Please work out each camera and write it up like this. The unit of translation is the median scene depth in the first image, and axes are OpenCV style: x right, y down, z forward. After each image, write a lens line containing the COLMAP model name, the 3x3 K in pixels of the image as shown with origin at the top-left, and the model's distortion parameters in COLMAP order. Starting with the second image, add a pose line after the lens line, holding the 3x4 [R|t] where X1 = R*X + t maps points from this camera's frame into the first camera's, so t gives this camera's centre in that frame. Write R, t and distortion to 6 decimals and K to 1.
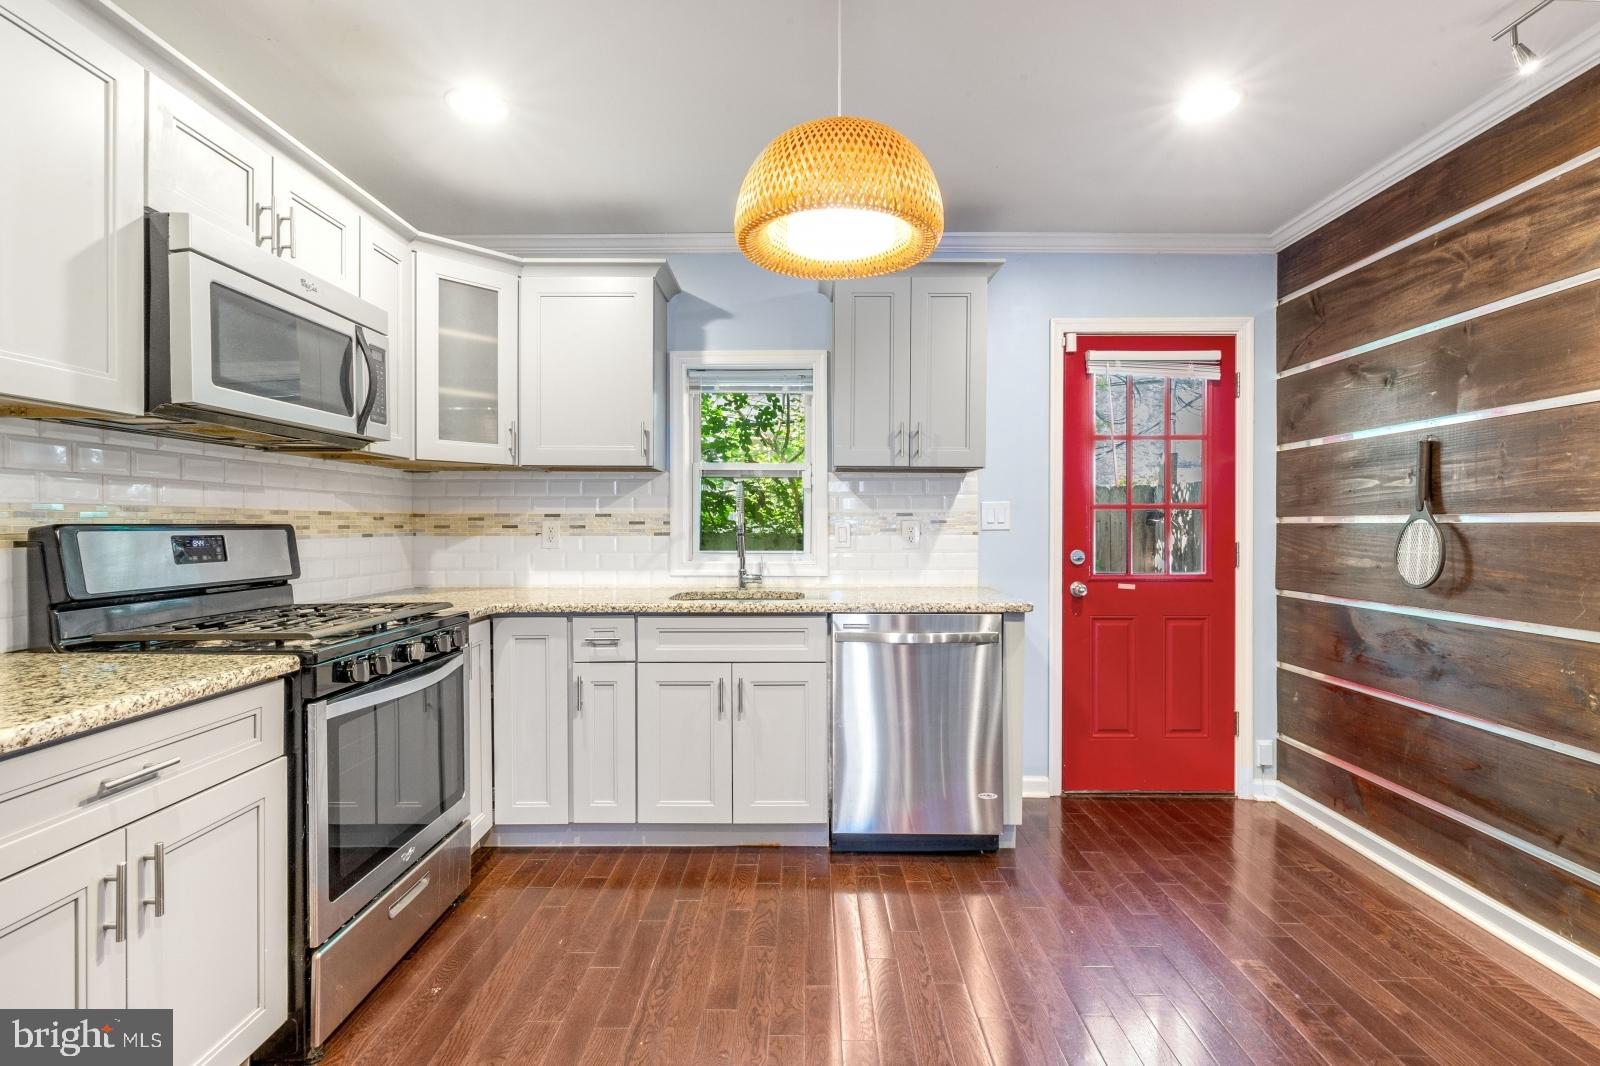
lens RADIAL K [[726.4, 0, 785.1], [0, 726.4, 539.2], [0, 0, 1]] dist [0.005313, -0.001596]
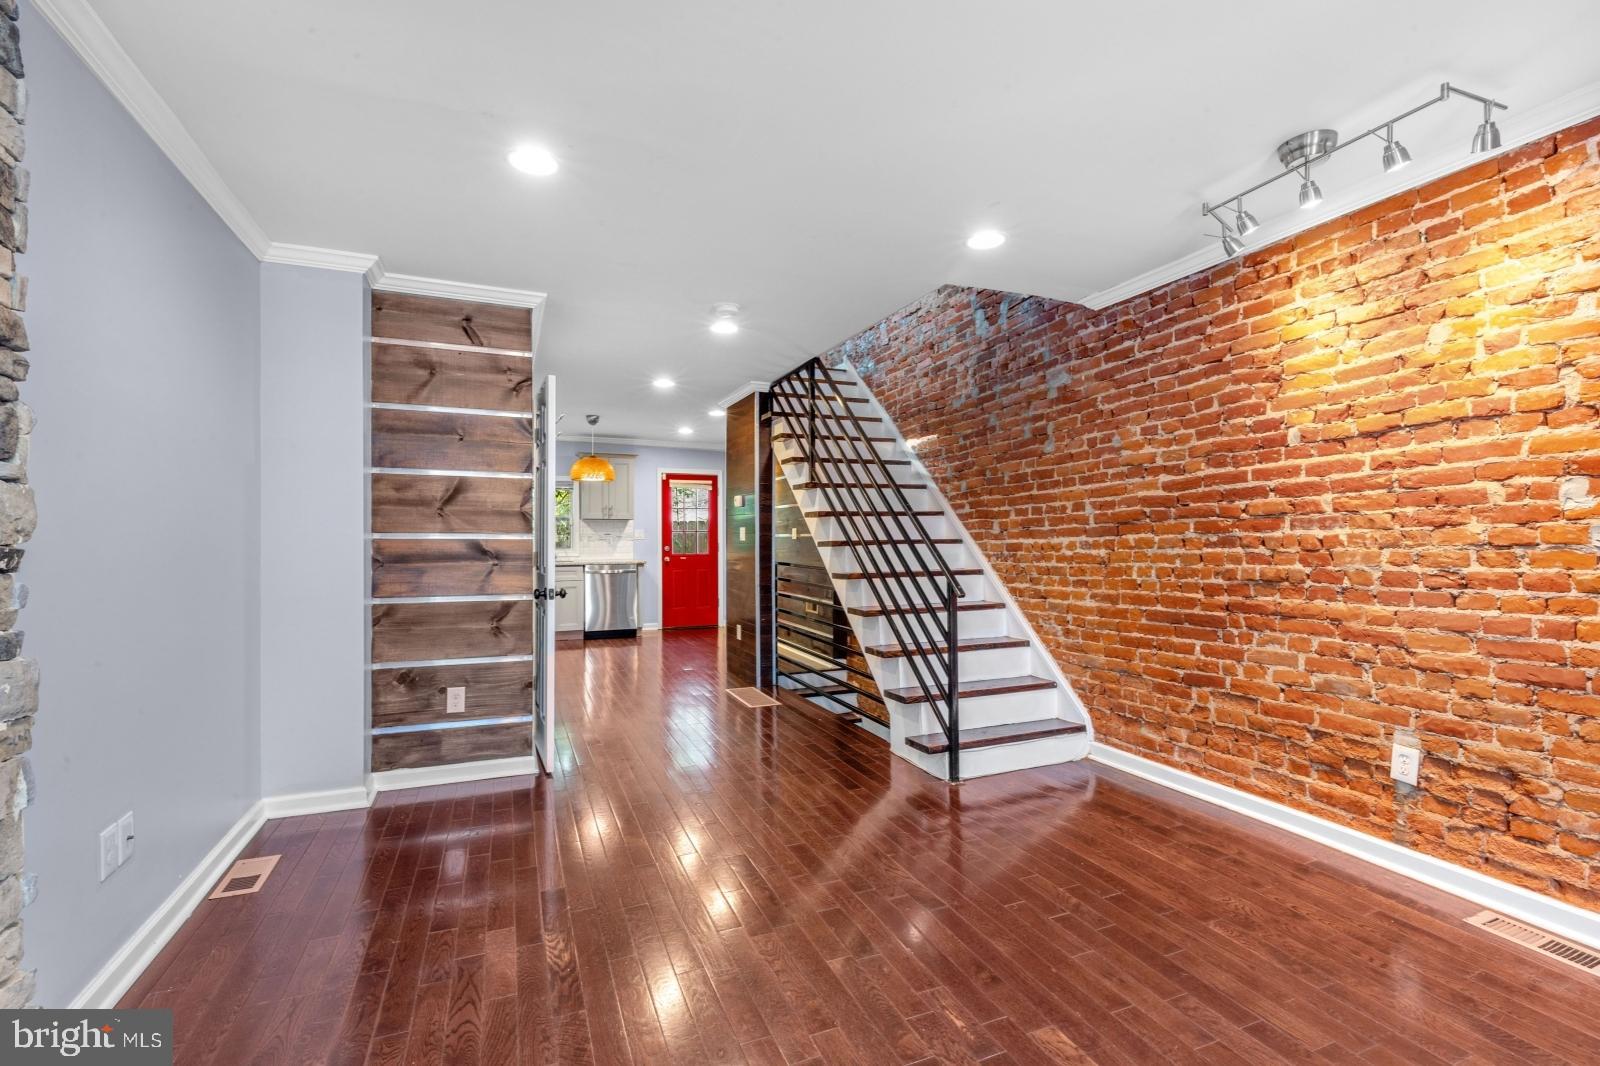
lens RADIAL K [[726.4, 0, 769.7], [0, 726.4, 535.2], [0, 0, 1]] dist [0.005313, -0.001596]
pose [[0.928338, -0.003880, 0.371718, -0.372481], [0.011439, 0.999770, -0.018131, 0.034799], [-0.371562, 0.021083, 0.928169, -2.281787]]
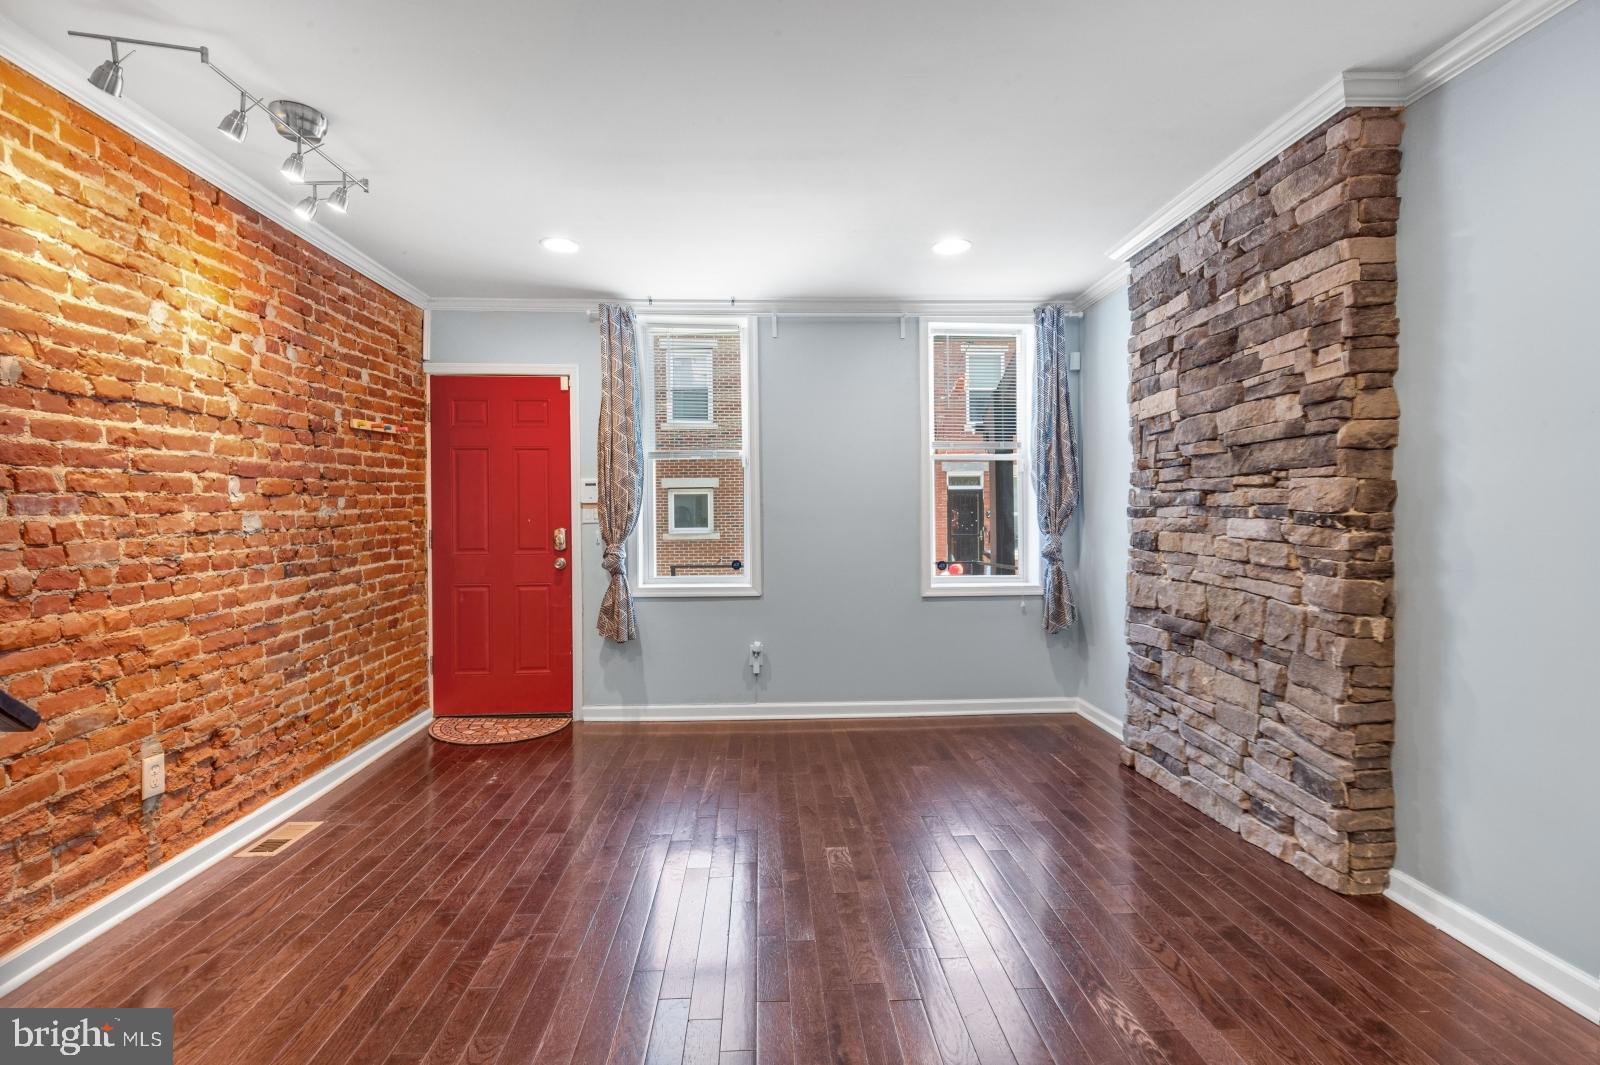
lens RADIAL K [[726.4, 0, 793.5], [0, 726.4, 522.2], [0, 0, 1]] dist [0.005313, -0.001596]
pose [[-0.997178, 0.009139, -0.074511, 0.062346], [0.007593, 0.999750, 0.021010, 0.013920], [0.074684, 0.020385, -0.996999, -0.778029]]
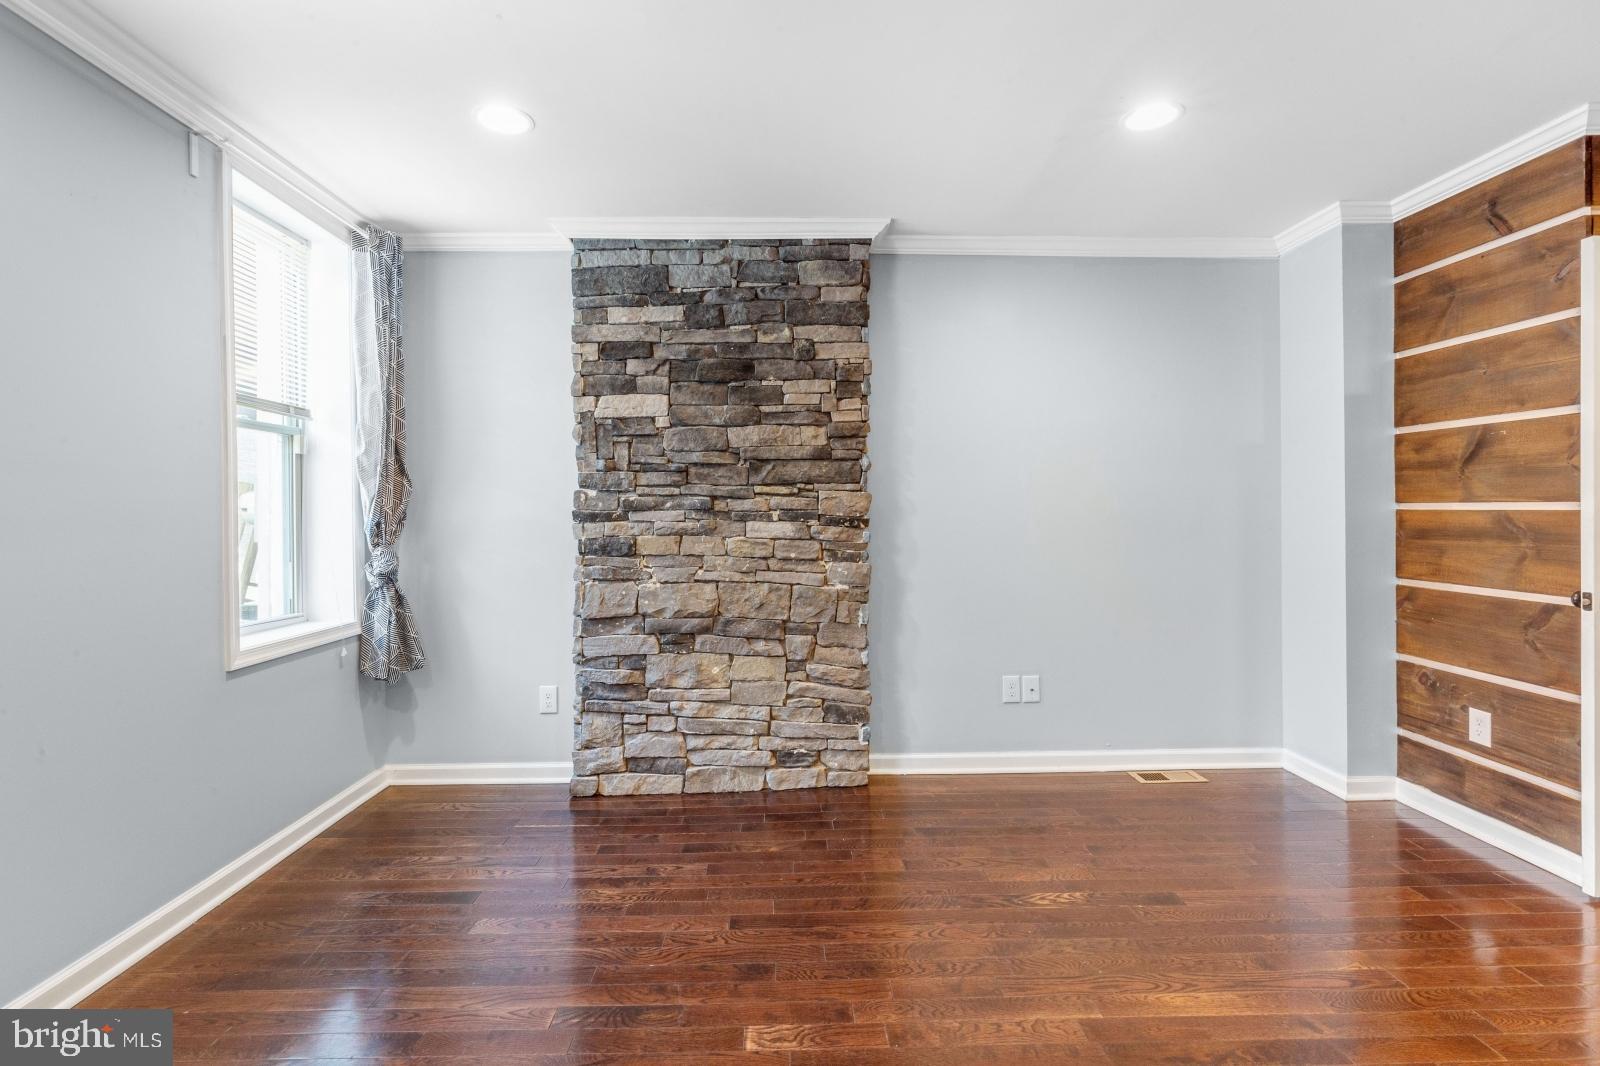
lens RADIAL K [[726.4, 0, 809.0], [0, 726.4, 508.0], [0, 0, 1]] dist [0.005313, -0.001596]
pose [[0.042204, -0.006252, -0.999089, 0.586820], [-0.006747, 0.999956, -0.006542, 0.020091], [0.999086, 0.007017, 0.042160, -1.751916]]
